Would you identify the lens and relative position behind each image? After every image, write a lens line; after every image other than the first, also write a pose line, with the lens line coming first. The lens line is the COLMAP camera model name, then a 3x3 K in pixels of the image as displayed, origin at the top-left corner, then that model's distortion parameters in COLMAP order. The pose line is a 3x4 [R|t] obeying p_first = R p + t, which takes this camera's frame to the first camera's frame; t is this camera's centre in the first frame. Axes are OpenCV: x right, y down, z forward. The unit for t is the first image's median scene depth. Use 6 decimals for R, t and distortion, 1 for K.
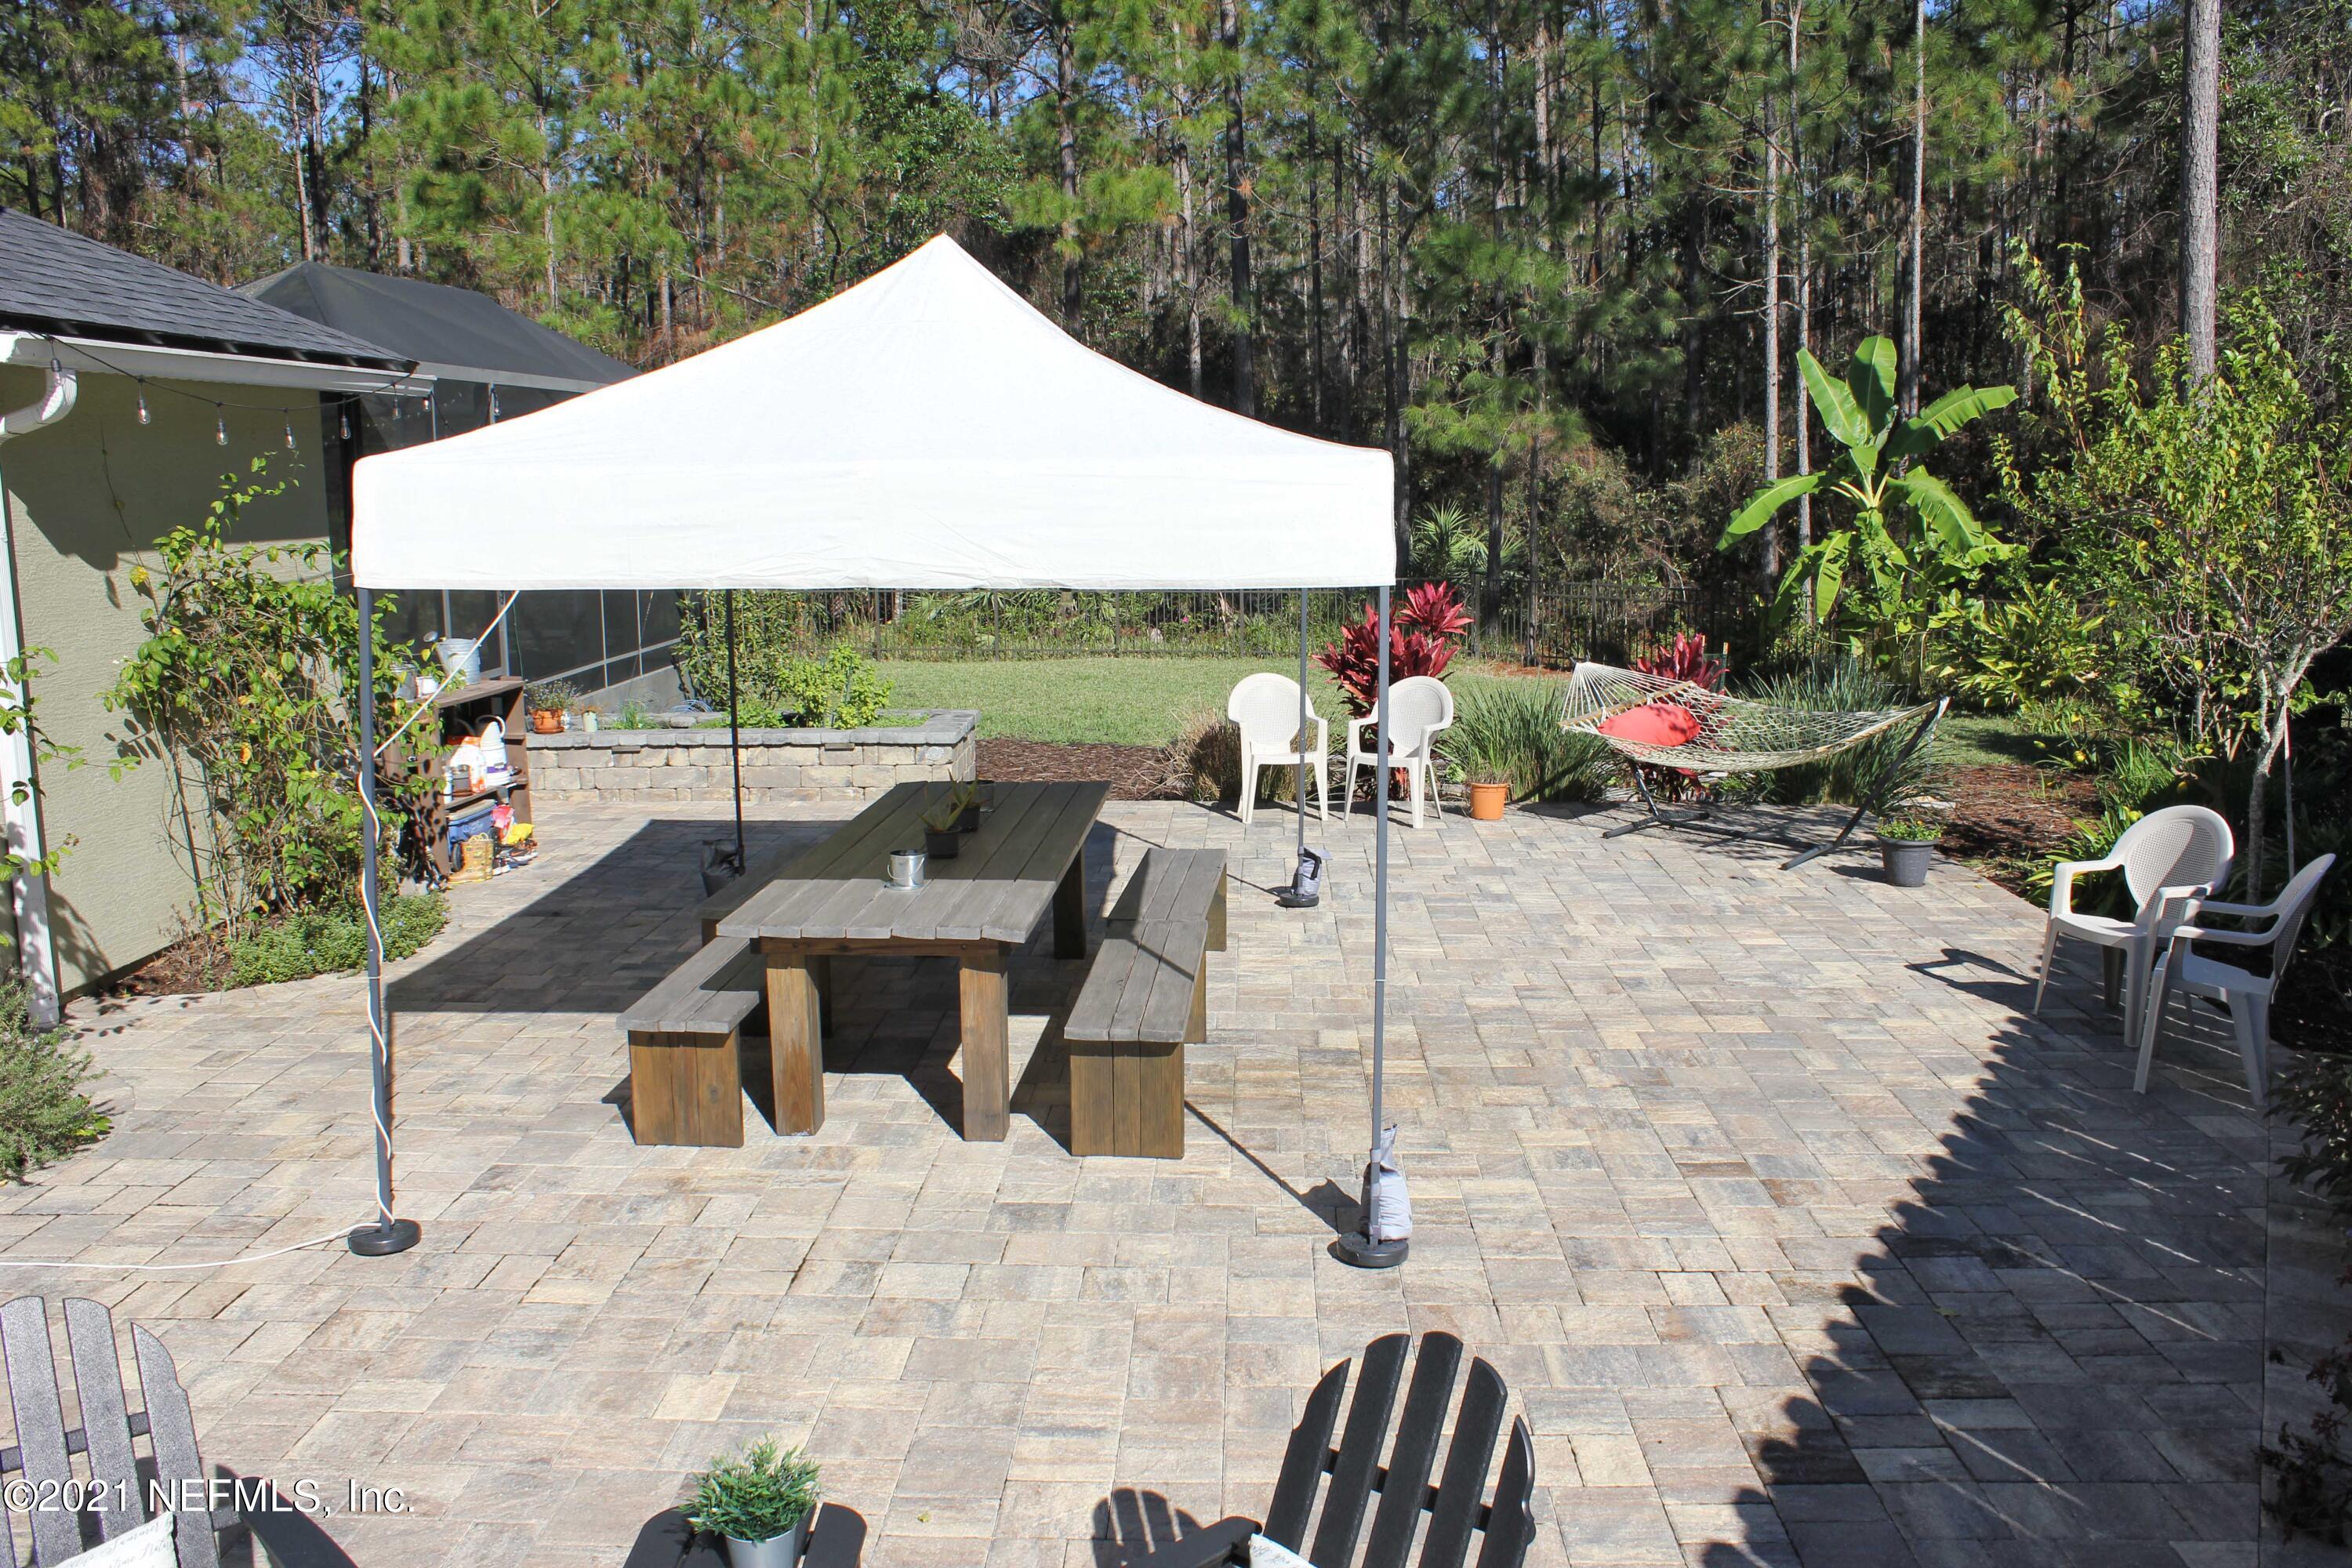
lens RADIAL K [[1973.4, 0, 1199.3], [0, 1973.4, 776.6], [0, 0, 1]] dist [-0.209717, 0.220764]
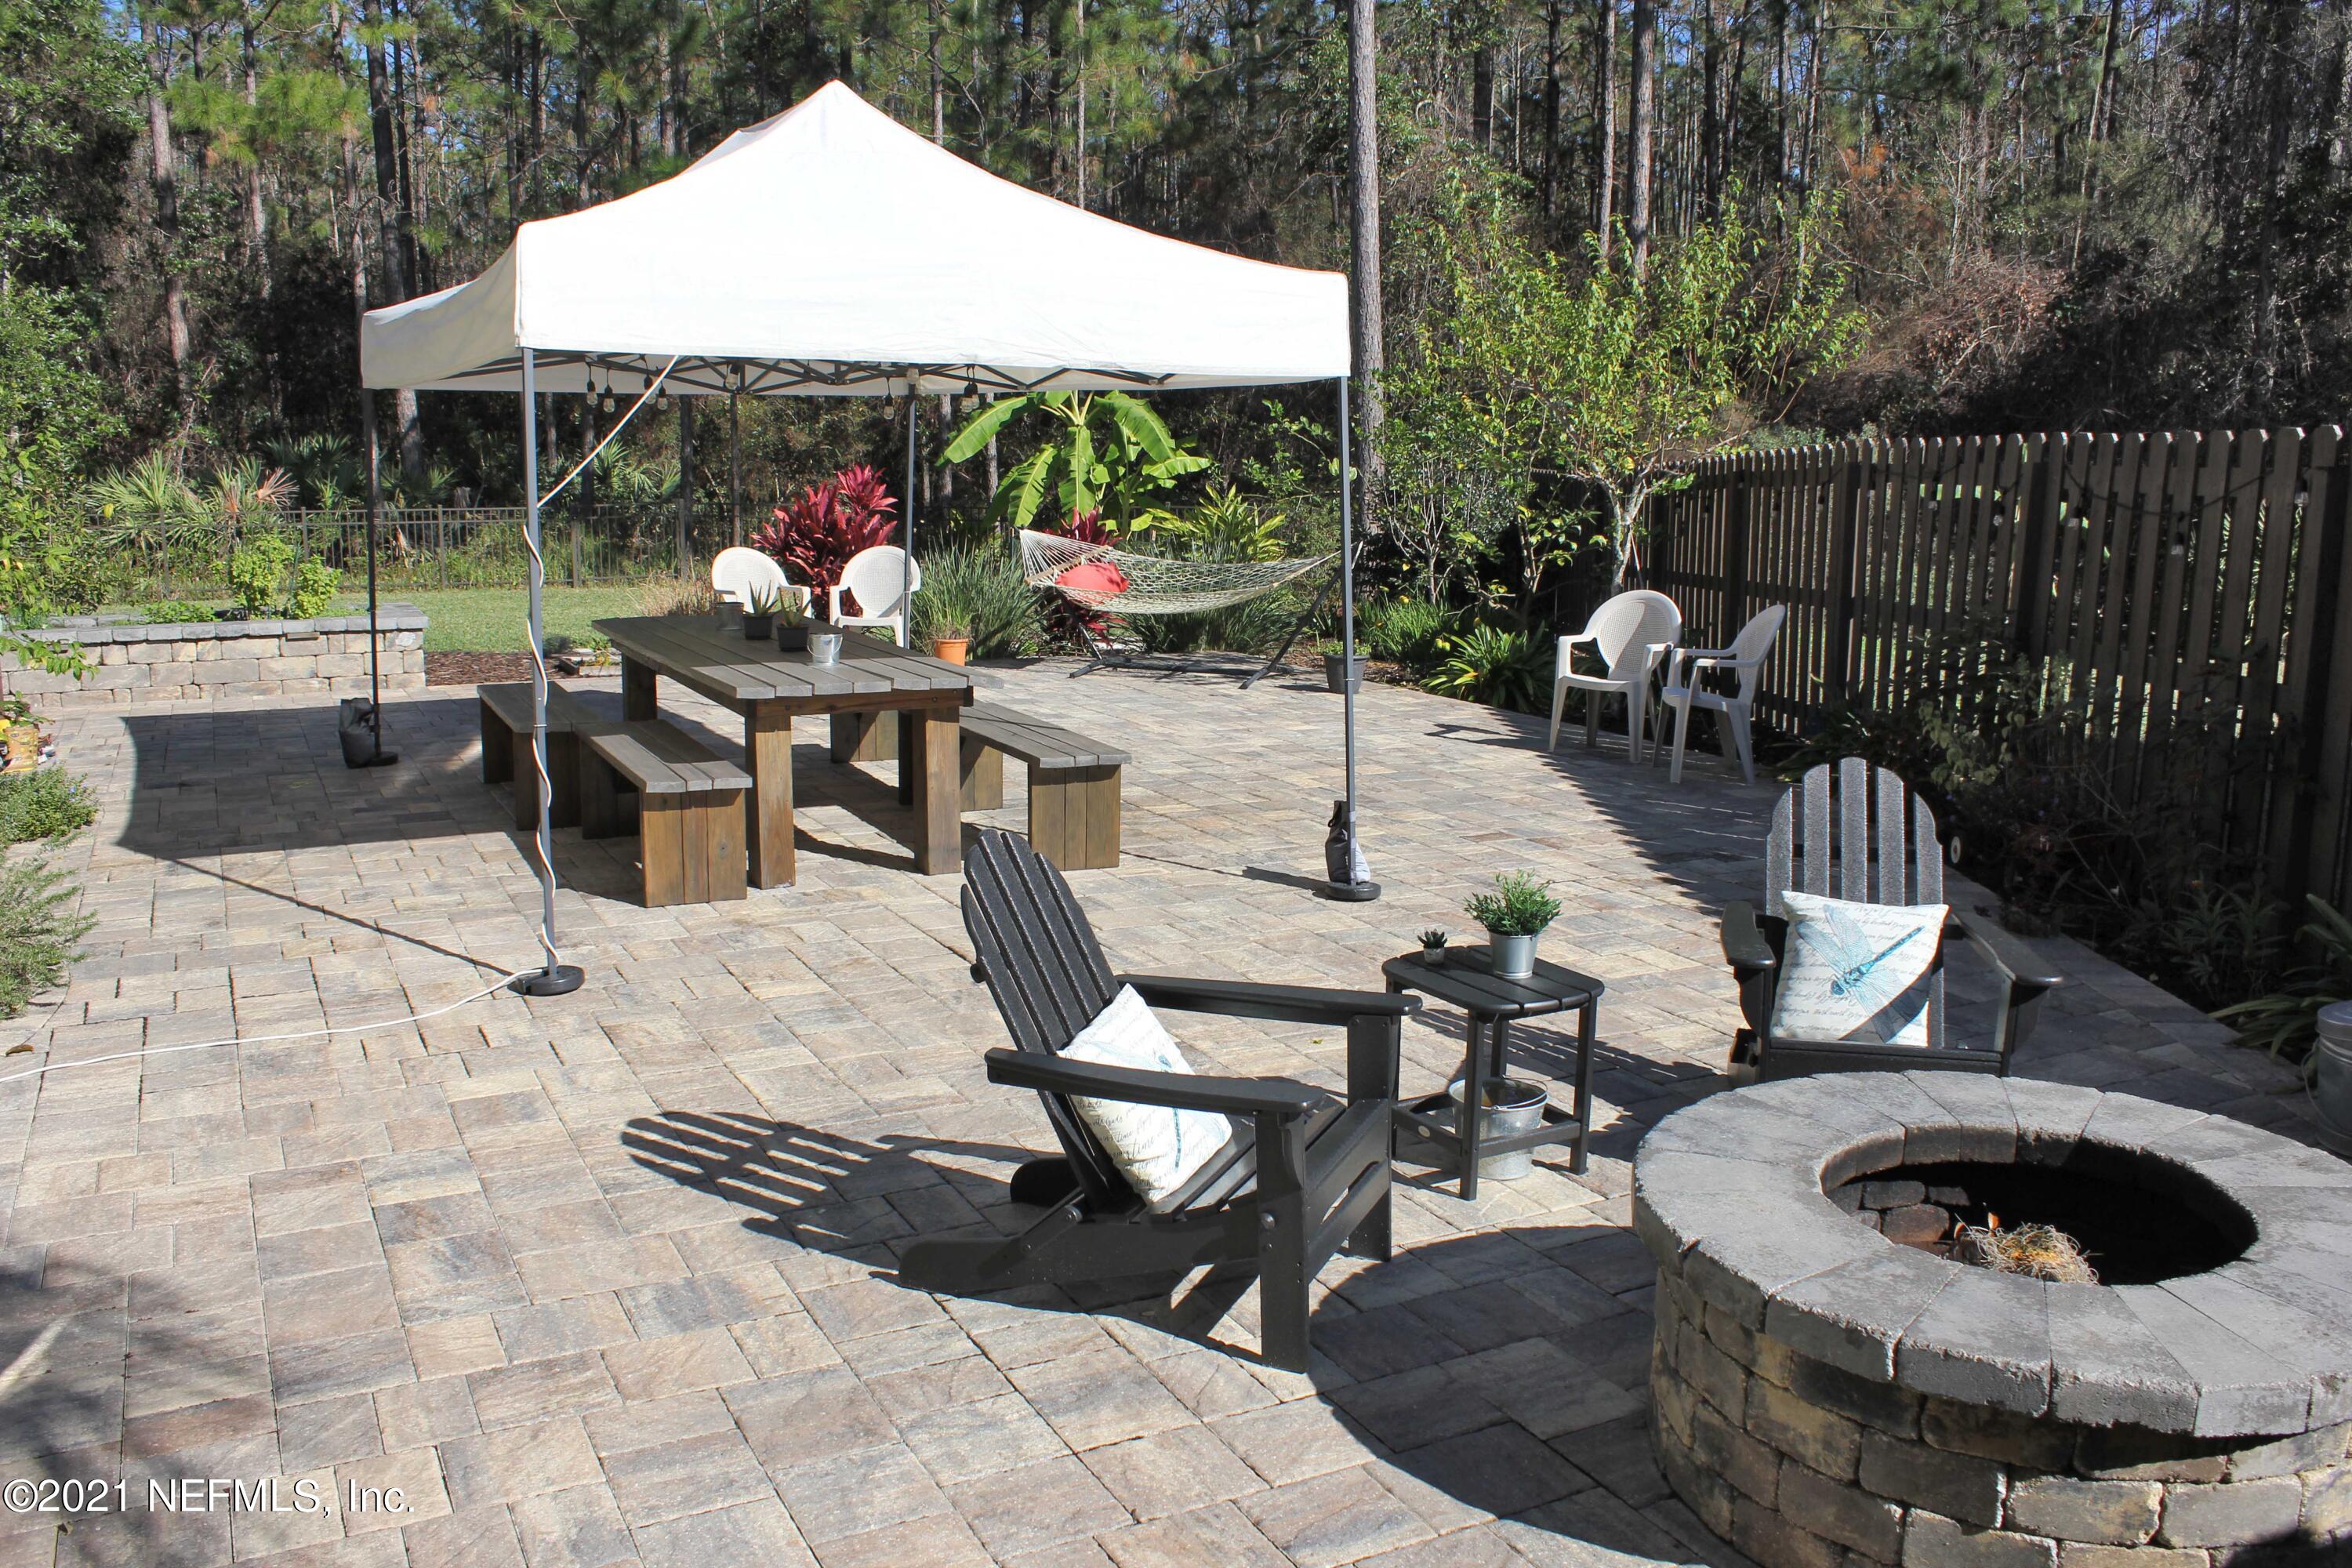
lens RADIAL K [[1975.9, 0, 1204.6], [0, 1975.9, 783.0], [0, 0, 1]] dist [-0.200607, 0.225395]
pose [[0.870104, -0.071239, 0.487692, -0.317112], [0.060686, 0.997455, 0.037432, 0.059207], [-0.489118, -0.002974, 0.872213, -0.047523]]
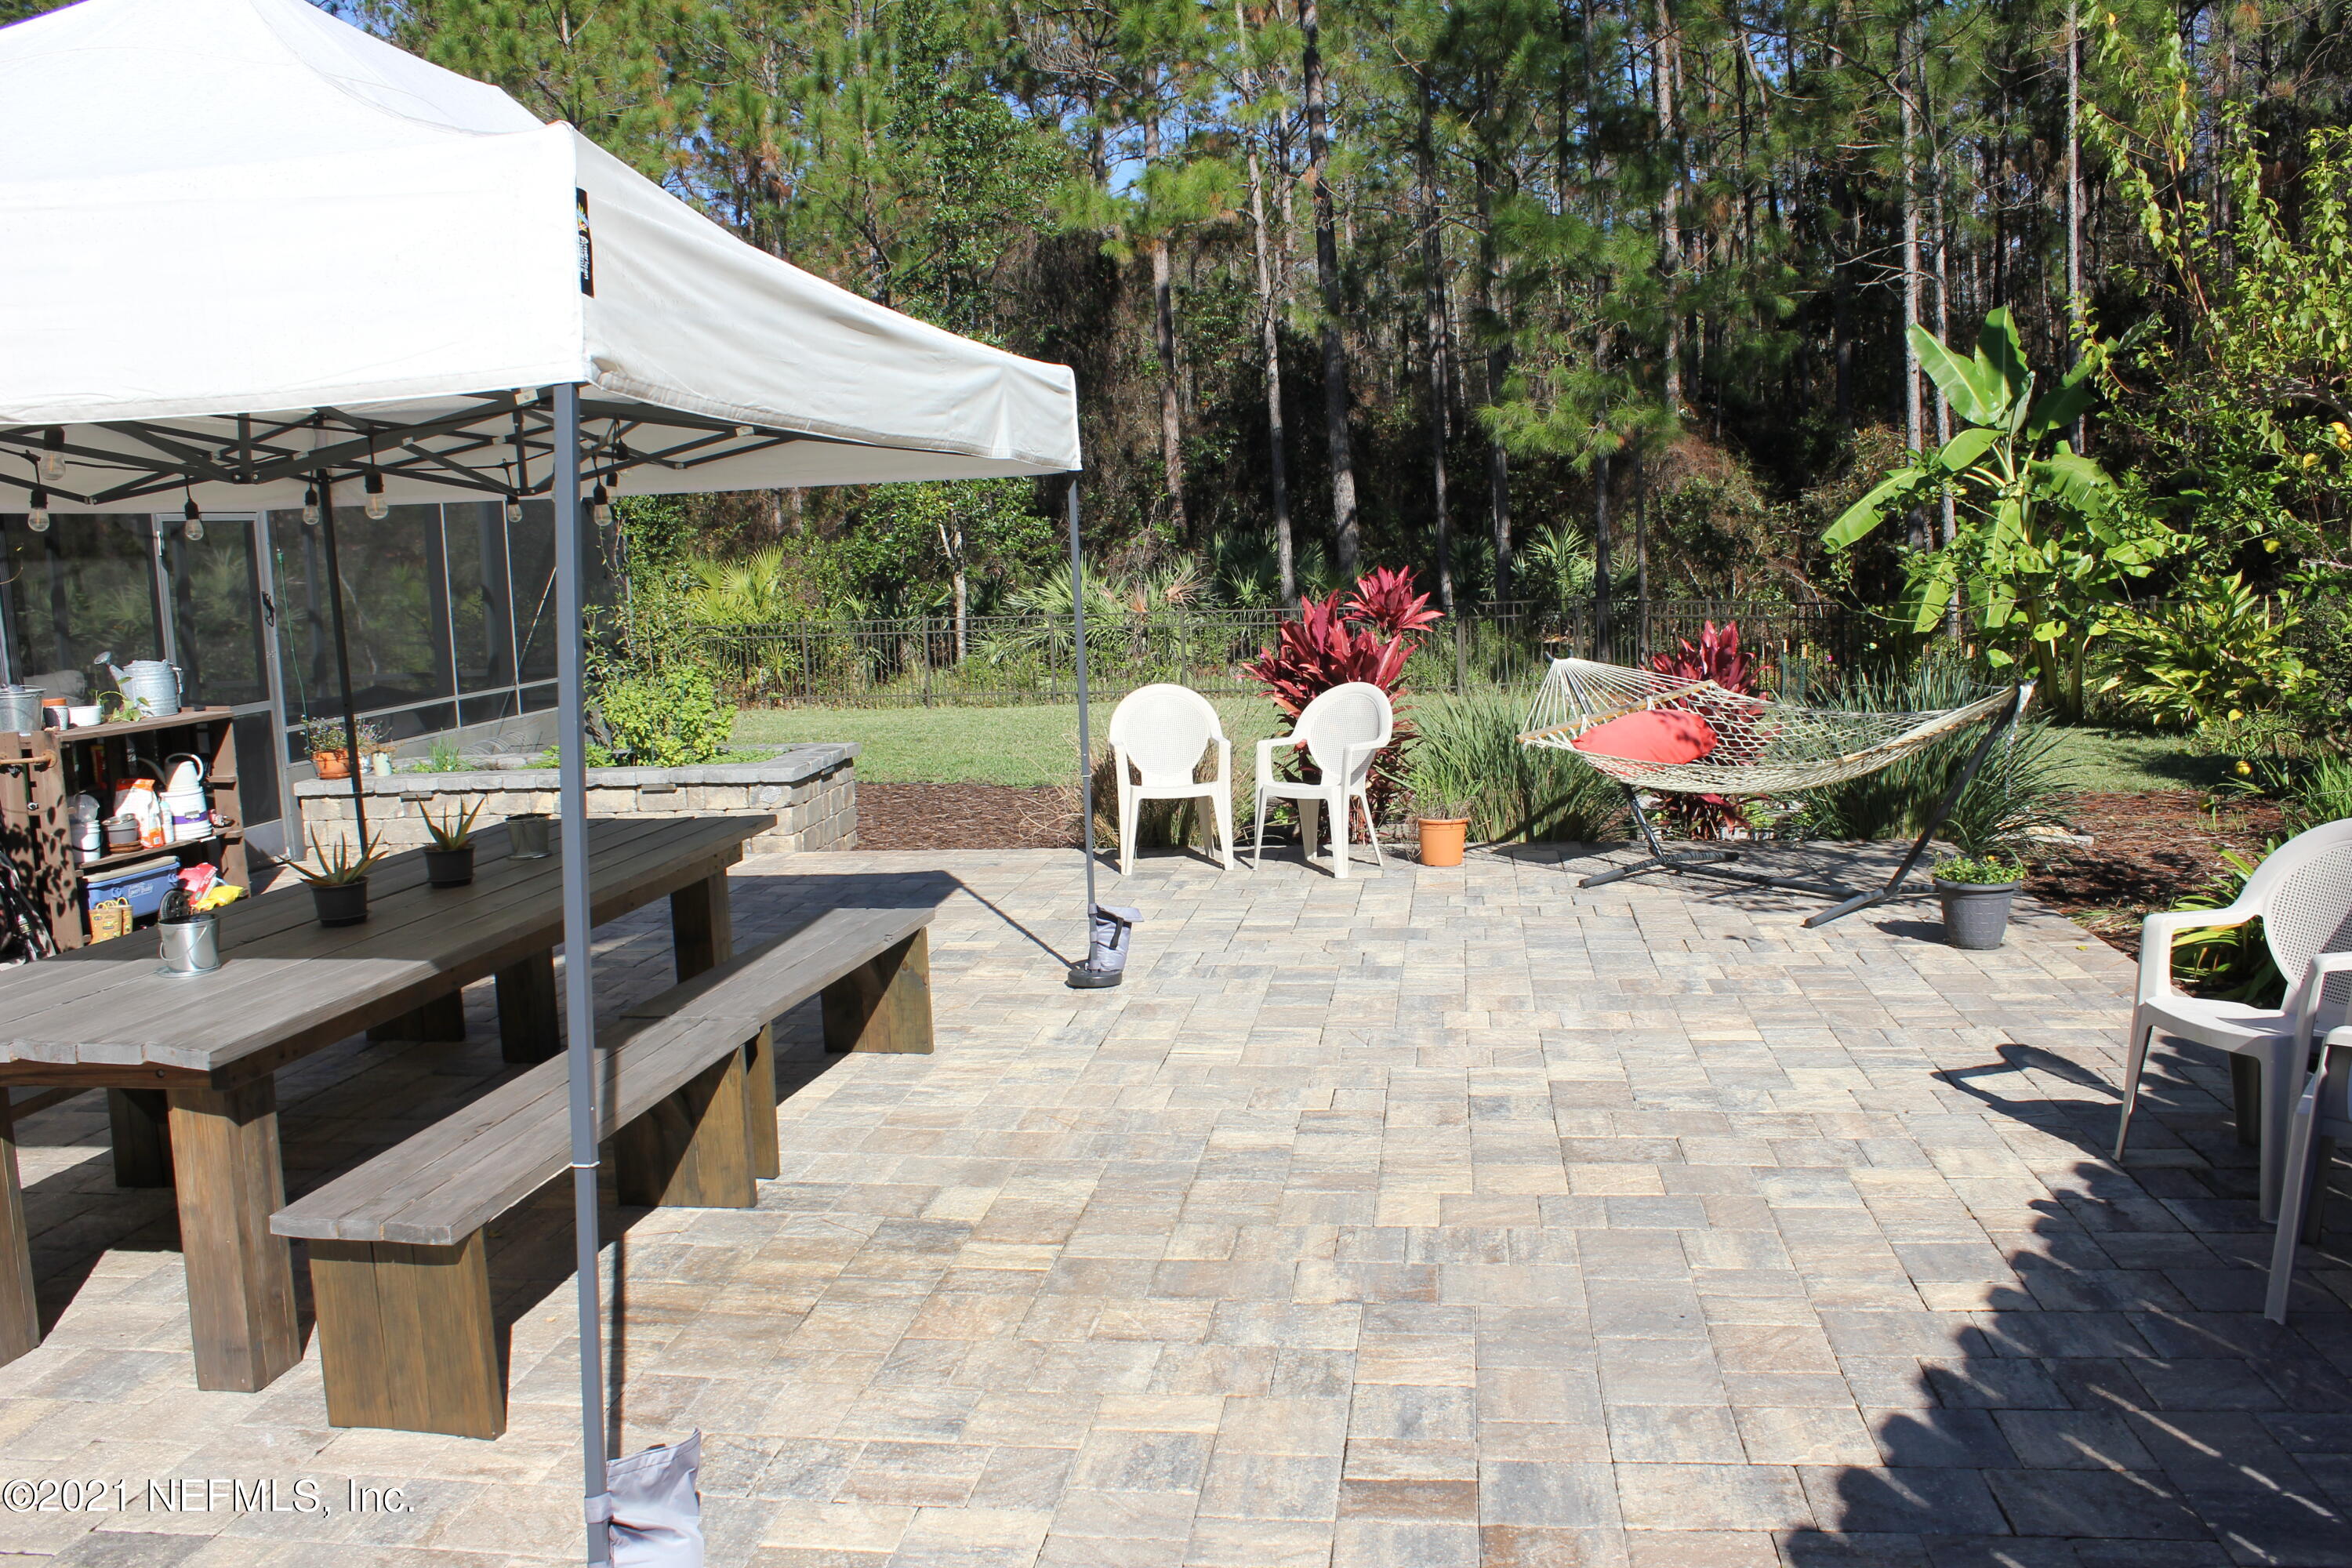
lens RADIAL K [[1975.9, 0, 1204.6], [0, 1975.9, 783.0], [0, 0, 1]] dist [-0.200607, 0.225395]
pose [[0.995131, -0.018992, -0.096718, 0.148323], [0.016340, 0.999470, -0.028138, 0.011030], [0.097201, 0.026421, 0.994914, 0.256408]]
